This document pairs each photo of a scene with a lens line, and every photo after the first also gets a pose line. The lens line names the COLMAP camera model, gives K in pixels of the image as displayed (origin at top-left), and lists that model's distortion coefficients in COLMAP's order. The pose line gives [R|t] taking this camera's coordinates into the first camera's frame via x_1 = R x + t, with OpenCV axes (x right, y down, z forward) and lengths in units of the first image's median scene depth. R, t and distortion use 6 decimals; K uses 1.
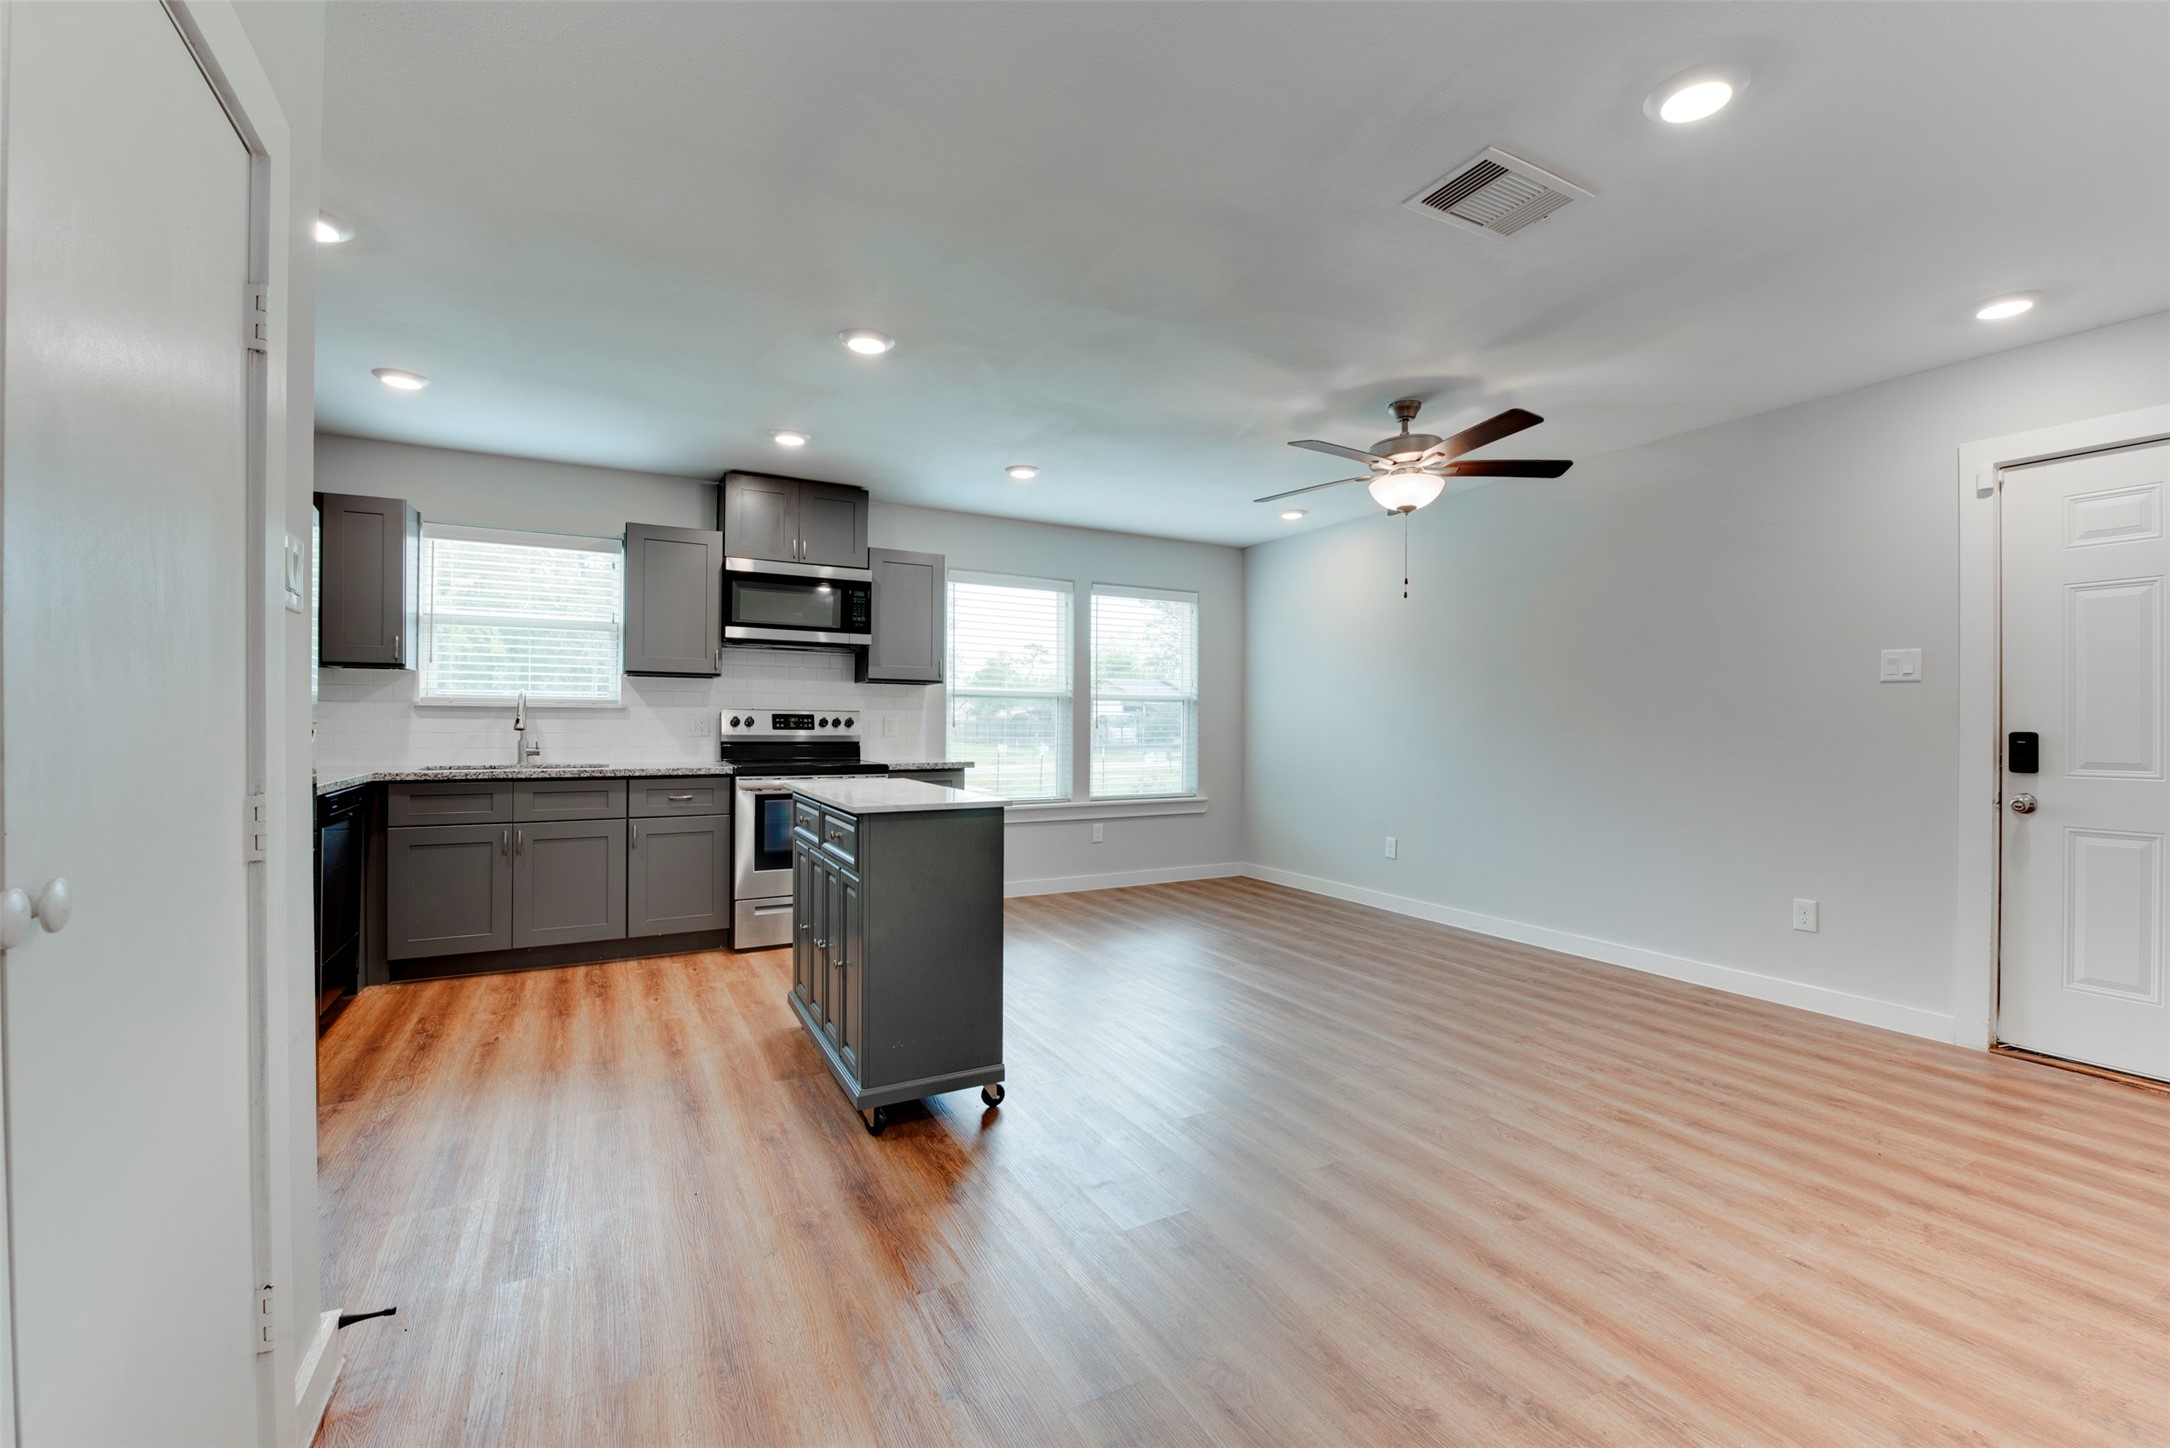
lens RADIAL K [[894.1, 0, 1085.0], [0, 894.1, 724.0], [0, 0, 1]] dist [-0.013299, -0.000342]
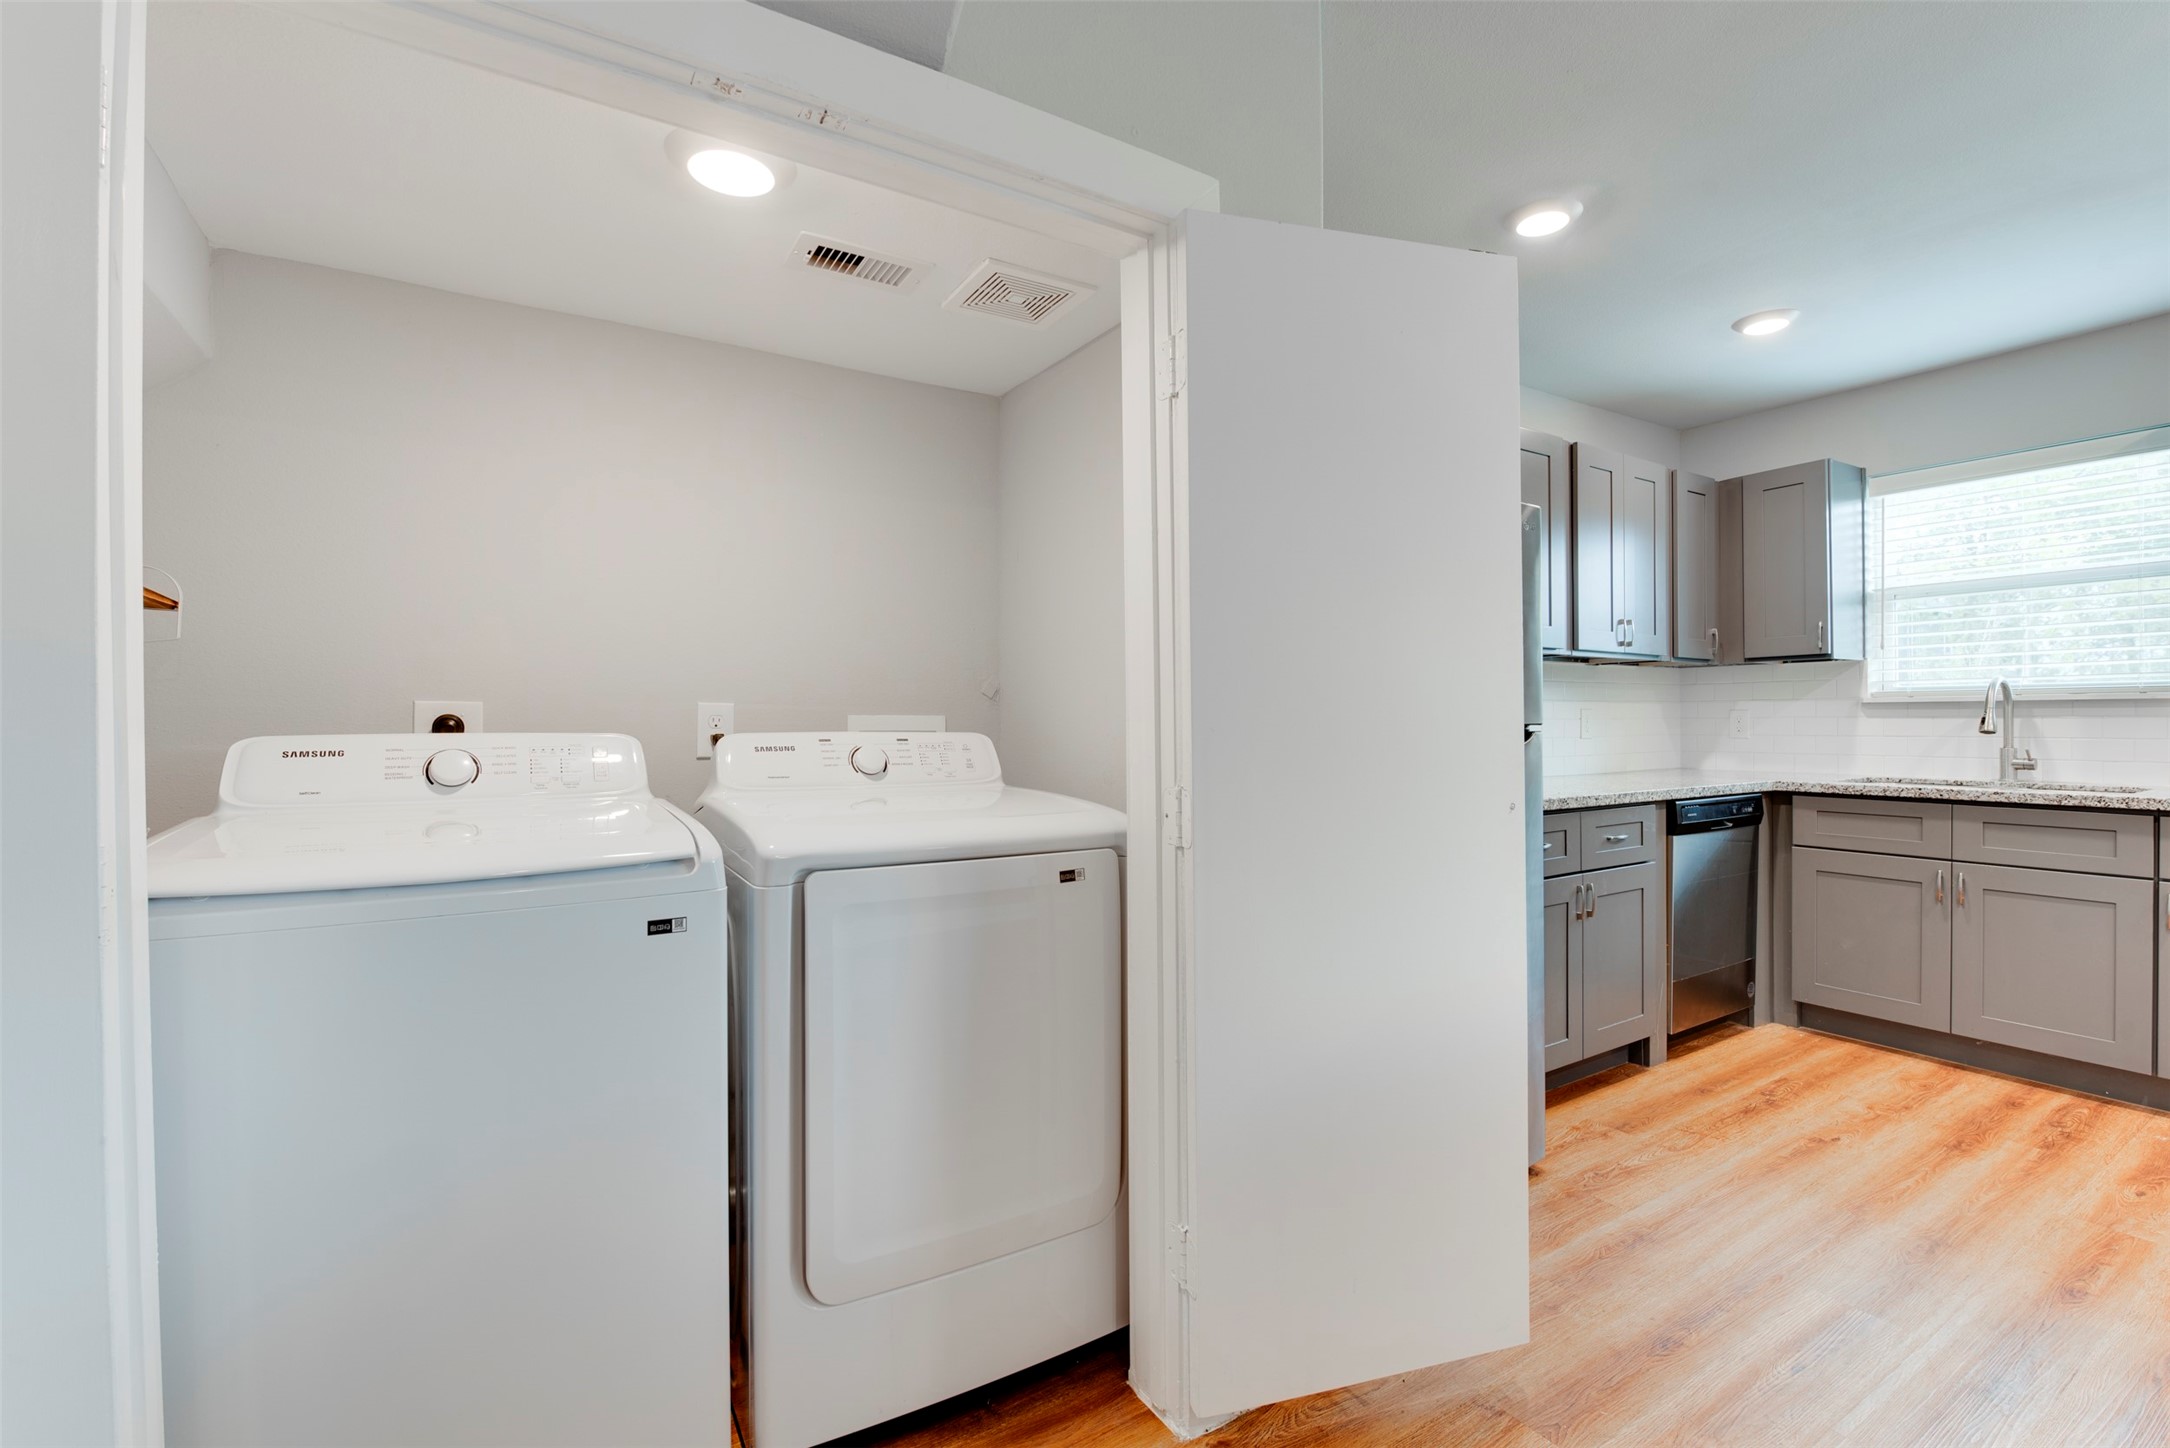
lens RADIAL K [[942.2, 0, 1078.0], [0, 942.2, 721.5], [0, 0, 1]] dist [-0.020066, -0.000635]
pose [[0.044040, -0.007194, -0.999004, 0.077758], [0.002004, 0.999973, -0.007113, 0.001308], [0.999028, -0.001688, 0.044053, 0.244606]]
